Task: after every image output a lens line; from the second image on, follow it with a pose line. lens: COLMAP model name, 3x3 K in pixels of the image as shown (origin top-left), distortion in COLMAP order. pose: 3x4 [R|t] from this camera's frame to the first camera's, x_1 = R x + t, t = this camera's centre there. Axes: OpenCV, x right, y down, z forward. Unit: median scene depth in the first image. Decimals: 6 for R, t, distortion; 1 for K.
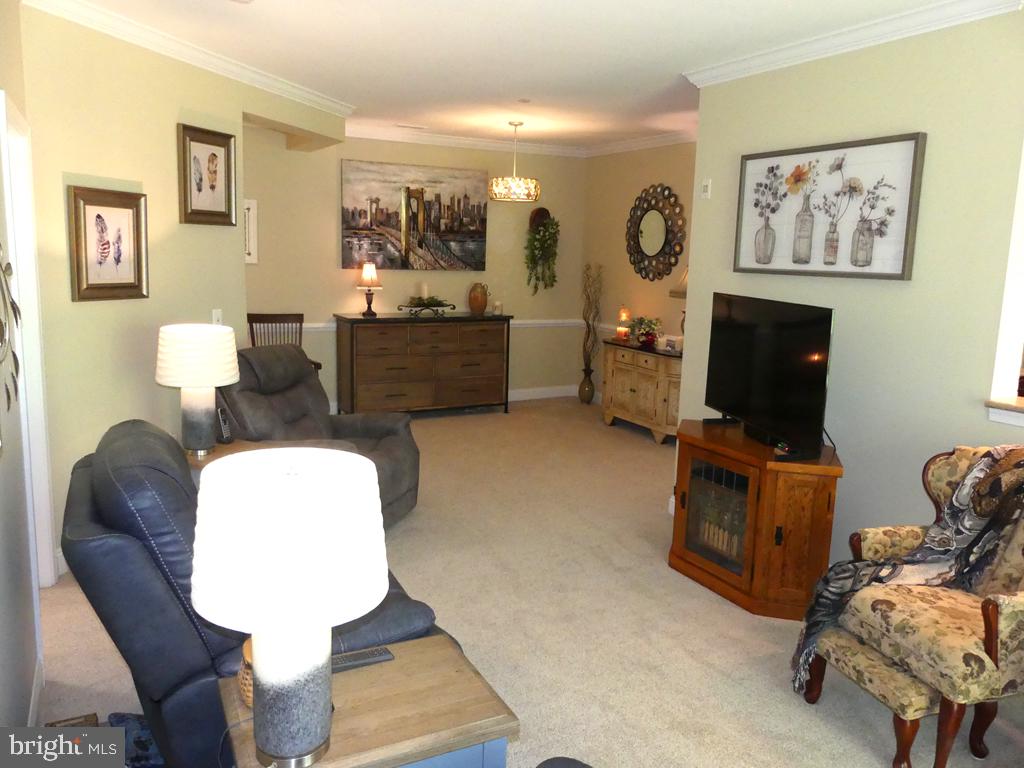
lens RADIAL K [[790.0, 0, 512.0], [0, 790.0, 384.0], [0, 0, 1]] dist [-0.004835, -0.000134]
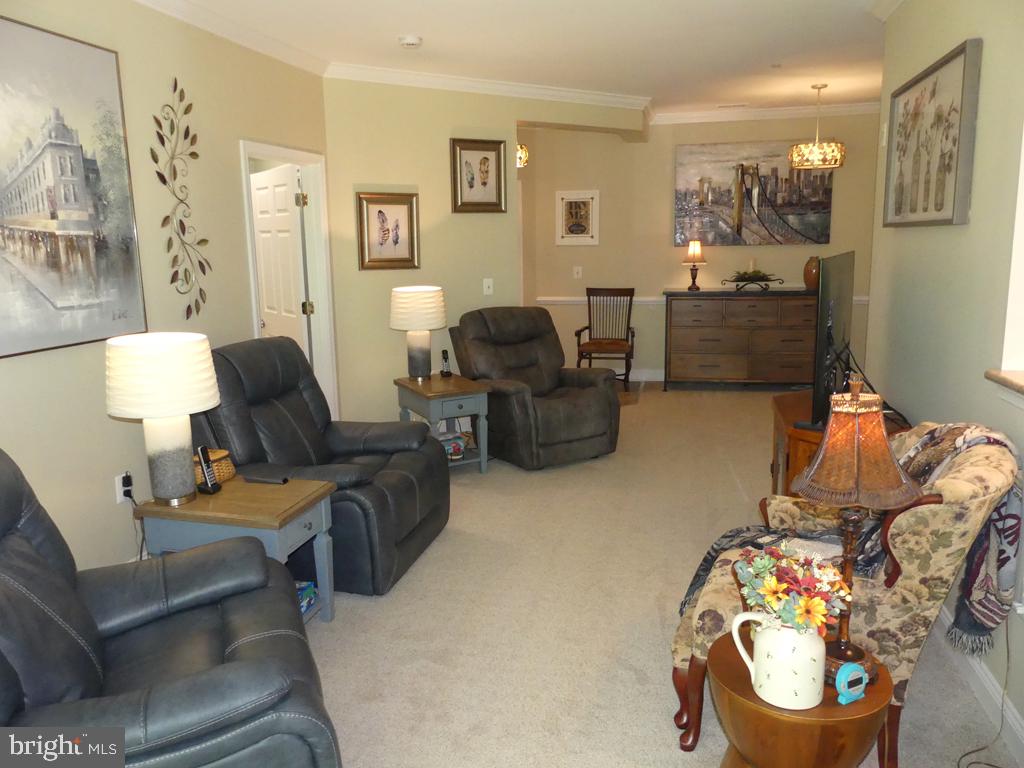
lens RADIAL K [[791.6, 0, 512.3], [0, 791.6, 368.9], [0, 0, 1]] dist [0.002634, -0.000864]
pose [[0.754704, 0.062475, -0.653083, 0.331245], [-0.067703, 0.997557, 0.017190, 0.017174], [0.652562, 0.031243, 0.757091, 0.039398]]
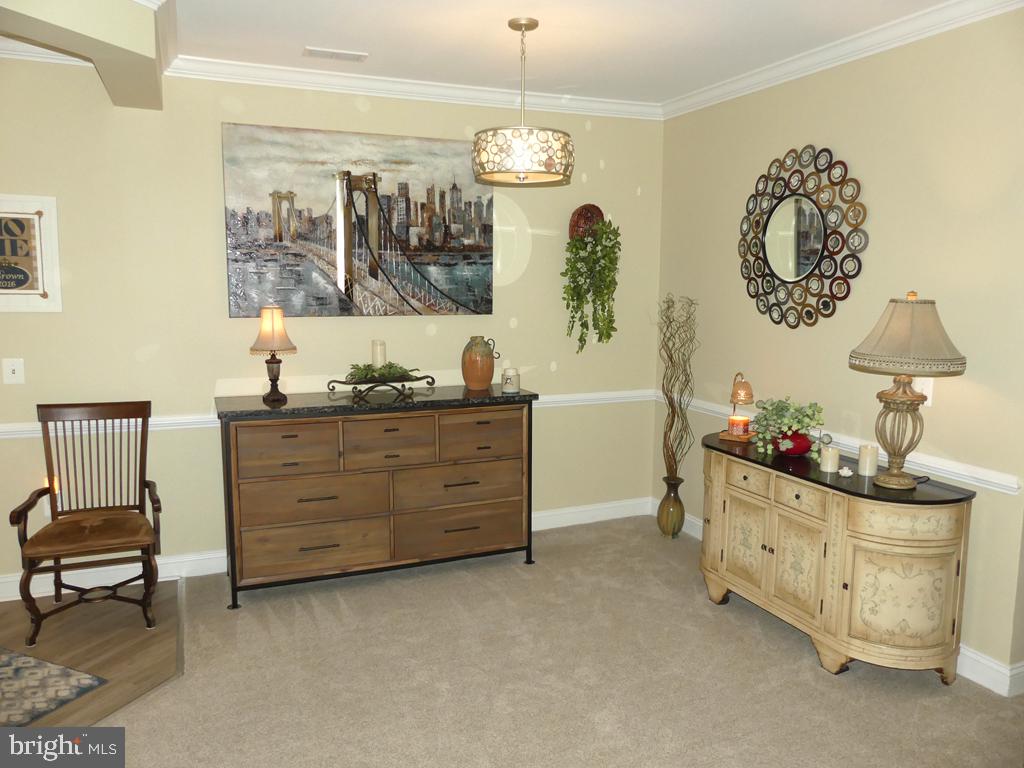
lens RADIAL K [[769.6, 0, 512.0], [0, 769.6, 384.0], [0, 0, 1]] dist [-0.003281, 0.010729]
pose [[0.995191, -0.011208, -0.097315, 0.037912], [0.007492, 0.999232, -0.038463, -0.074965], [0.097671, 0.037549, 0.994510, 0.469514]]
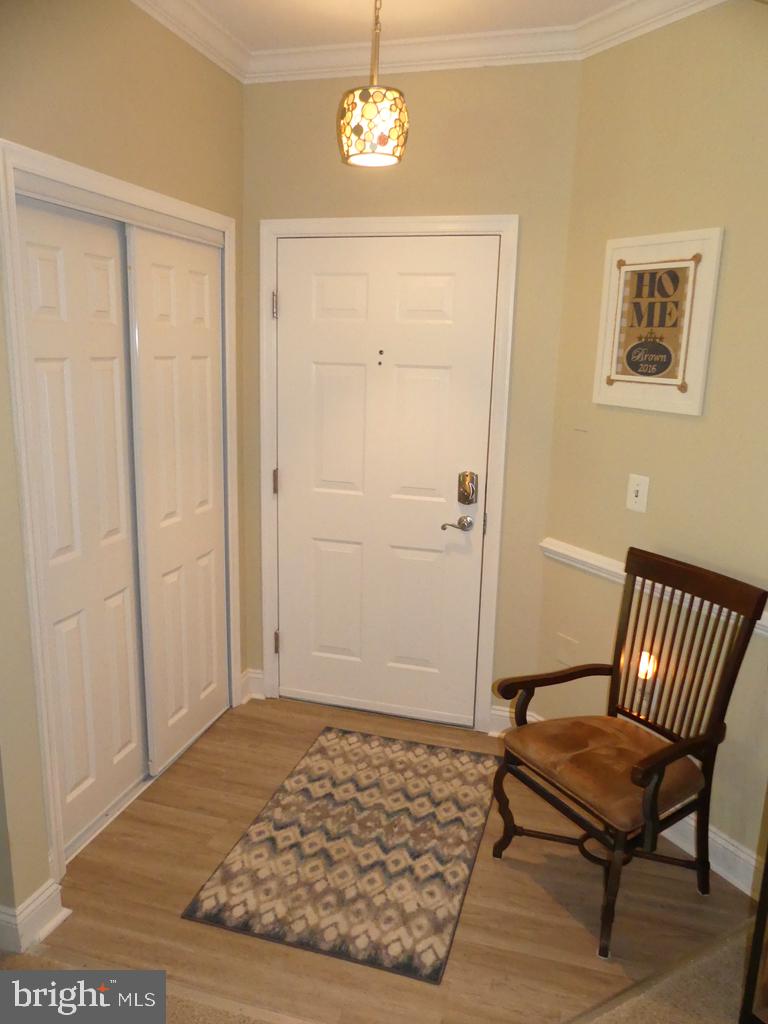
lens RADIAL K [[790.0, 0, 384.0], [0, 790.0, 512.0], [0, 0, 1]] dist [-0.004835, -0.000134]
pose [[0.023870, 0.185701, -0.982316, 0.020874], [-0.191603, 0.965231, 0.177815, -0.138111], [0.981182, 0.183970, 0.058621, 0.800172]]
